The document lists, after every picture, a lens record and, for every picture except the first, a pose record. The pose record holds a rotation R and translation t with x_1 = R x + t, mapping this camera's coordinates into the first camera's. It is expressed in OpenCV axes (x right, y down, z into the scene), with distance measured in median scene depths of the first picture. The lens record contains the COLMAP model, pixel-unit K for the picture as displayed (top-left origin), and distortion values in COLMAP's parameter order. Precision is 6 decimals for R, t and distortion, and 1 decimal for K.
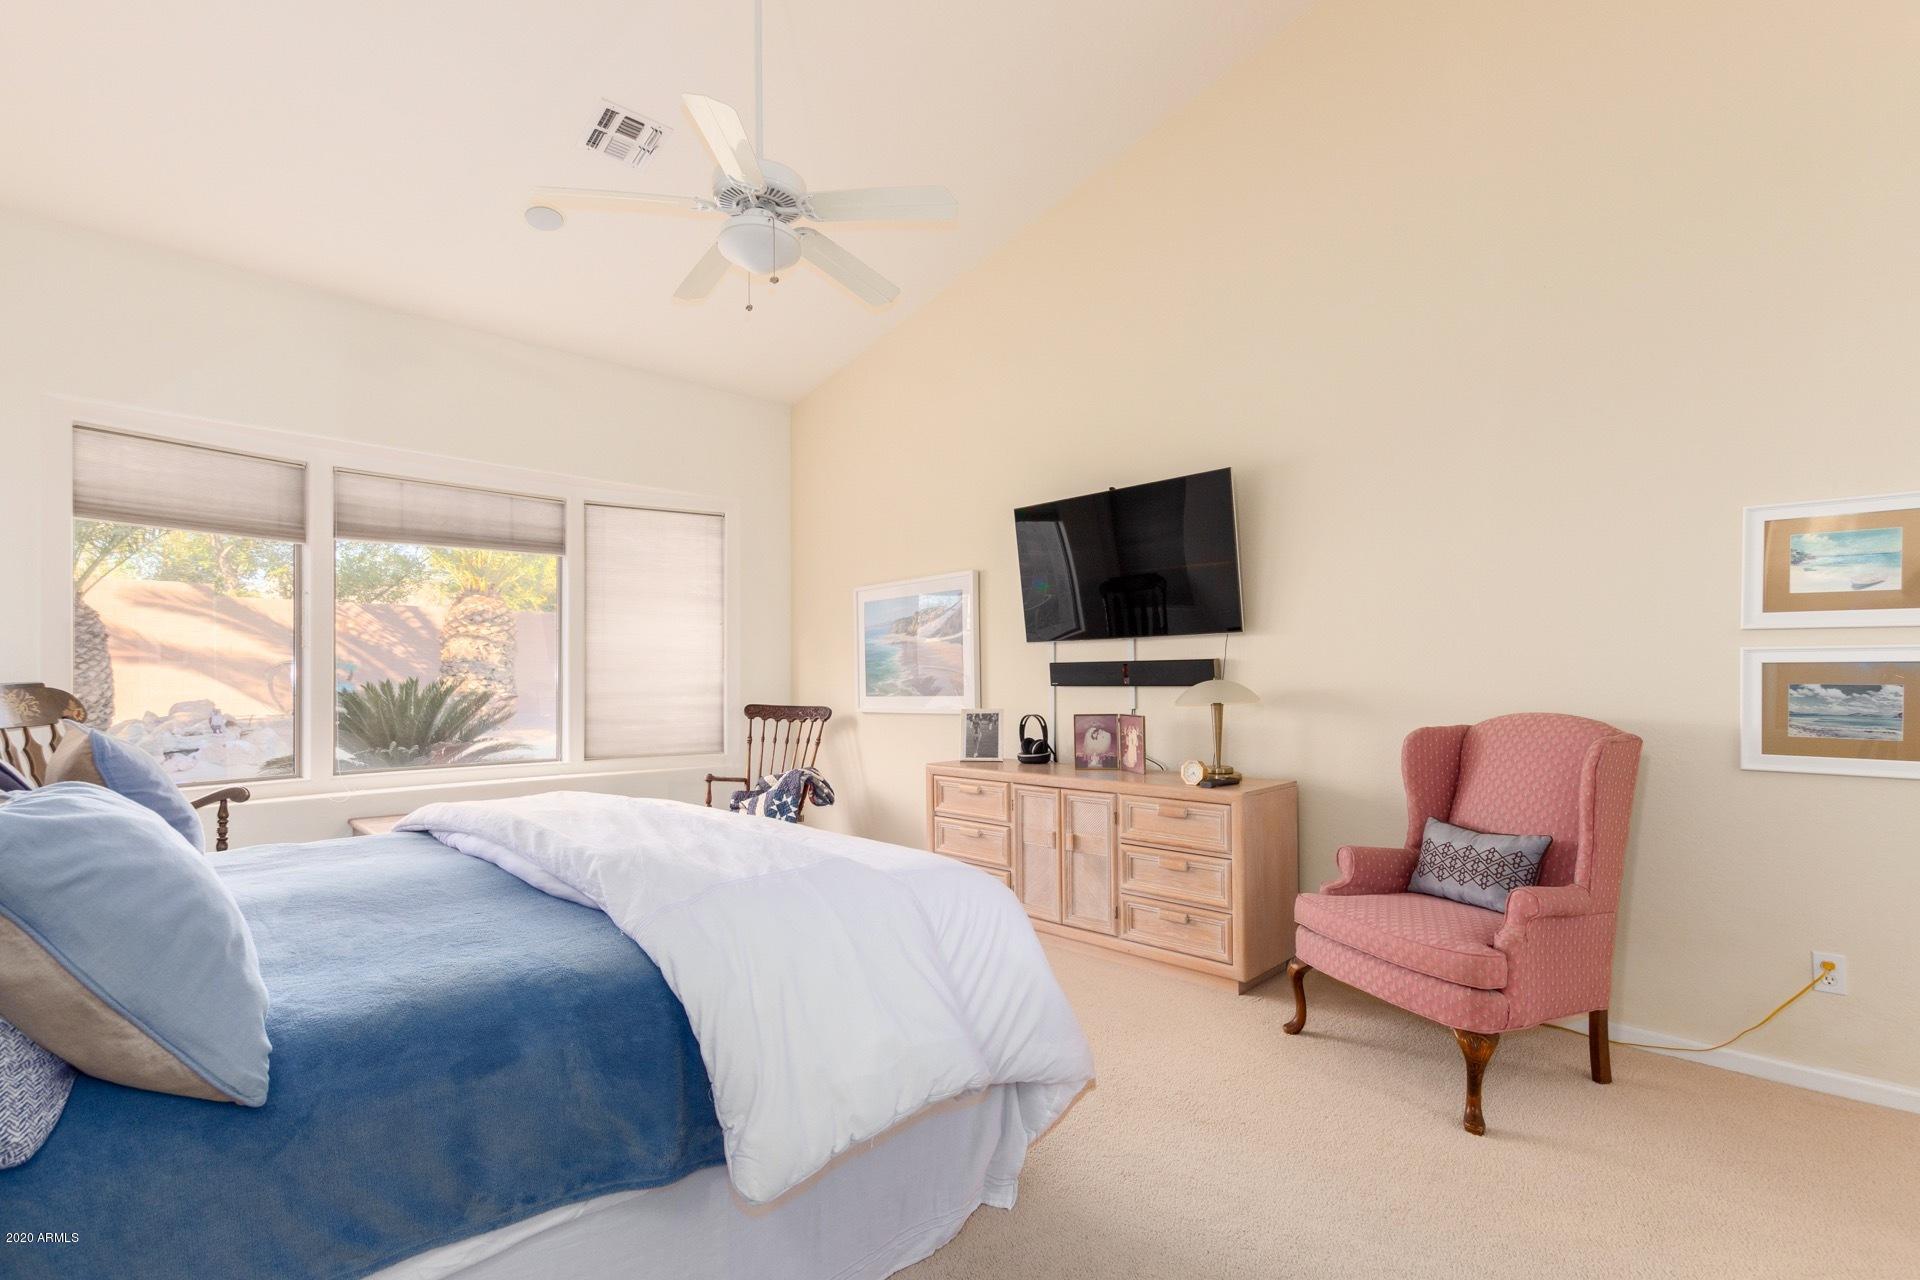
lens RADIAL K [[881.1, 0, 968.9], [0, 881.1, 696.9], [0, 0, 1]] dist [0.002937, 0.000158]
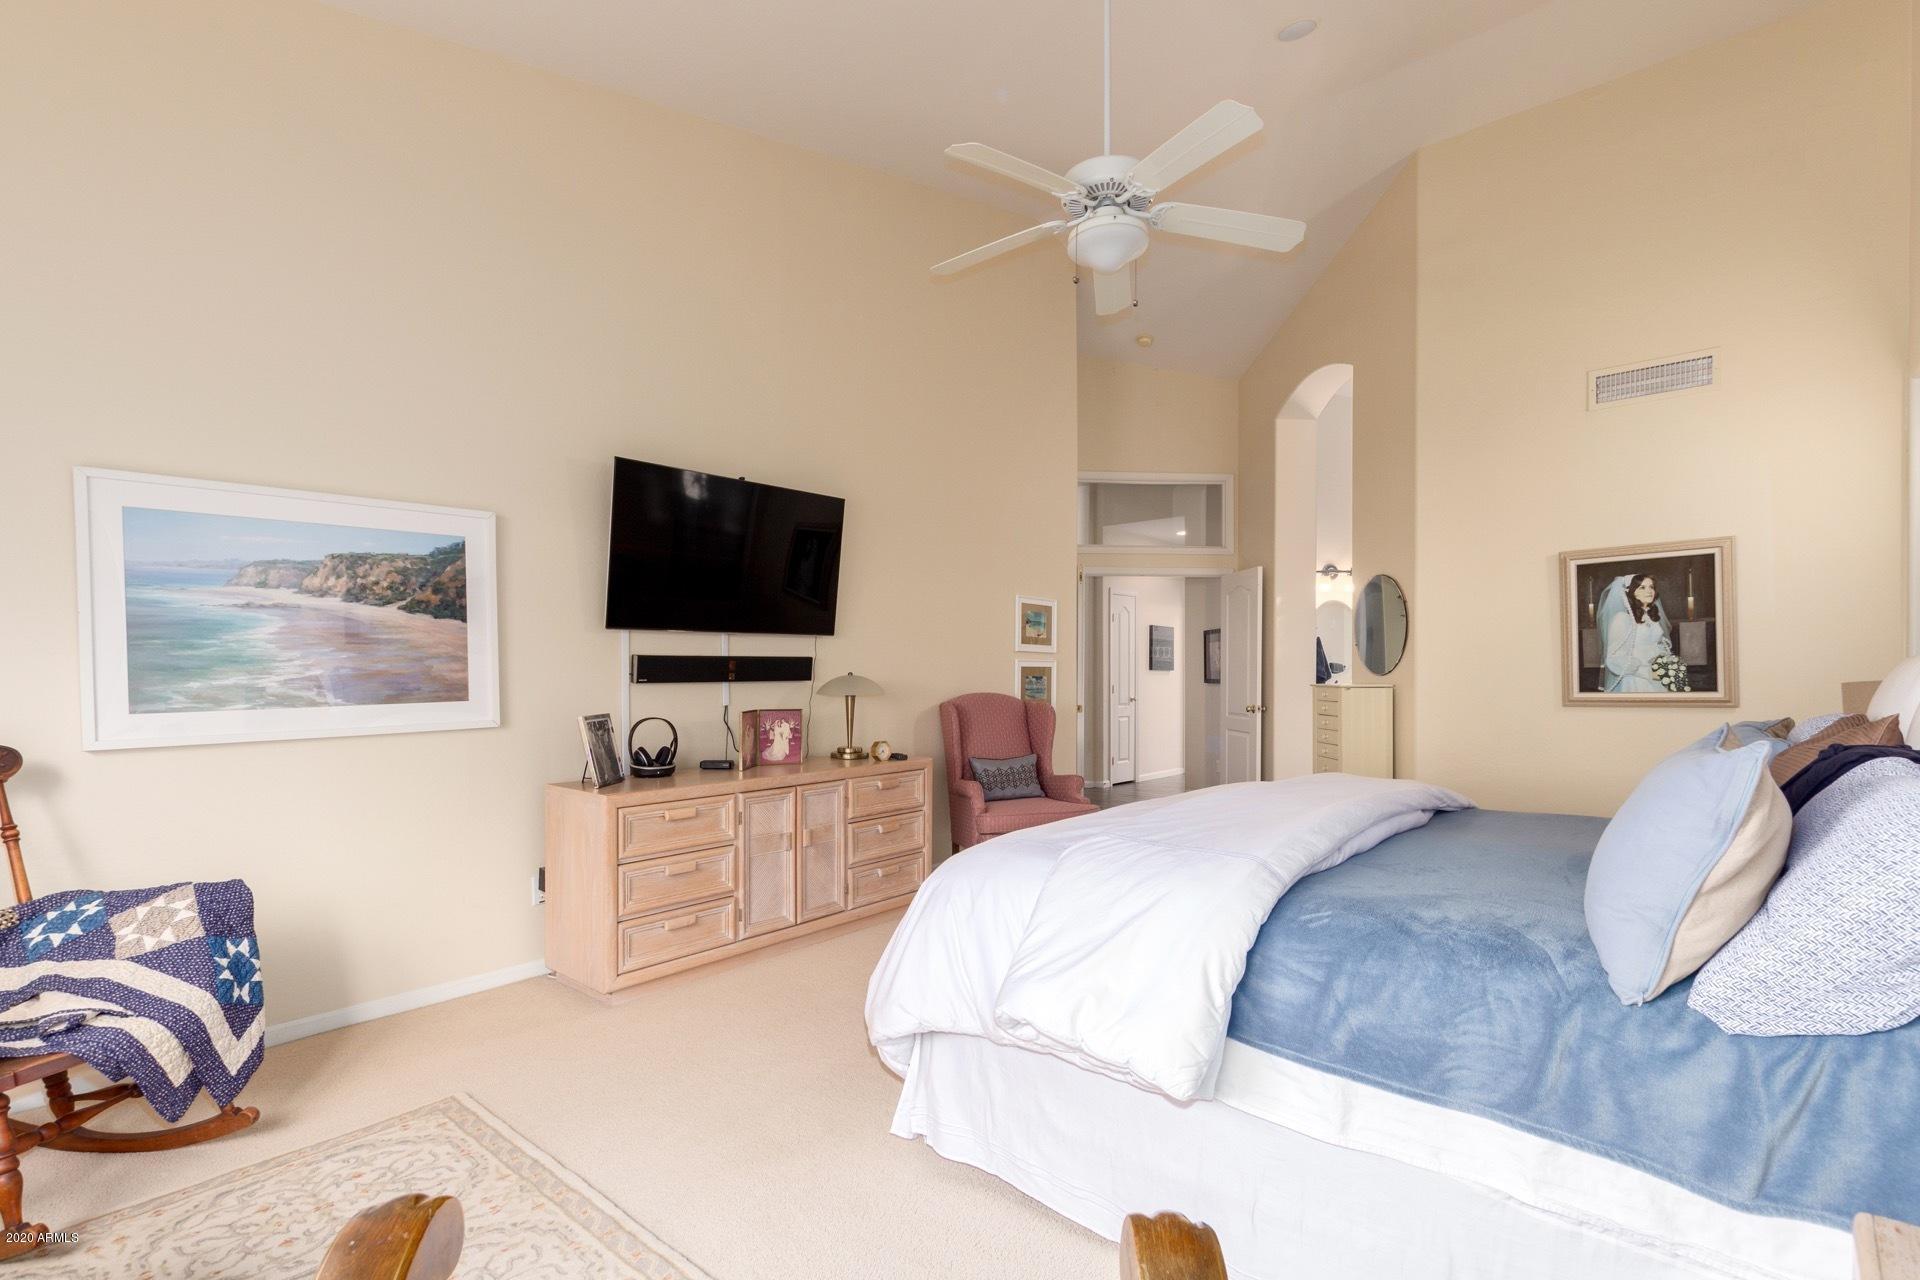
lens RADIAL K [[902.7, 0, 969.7], [0, 902.7, 685.3], [0, 0, 1]] dist [0.001874, -0.000076]
pose [[-0.081225, -0.006613, 0.996674, -0.857227], [0.028155, 0.999564, 0.008927, -0.010274], [-0.996298, 0.028787, -0.081004, 0.840906]]
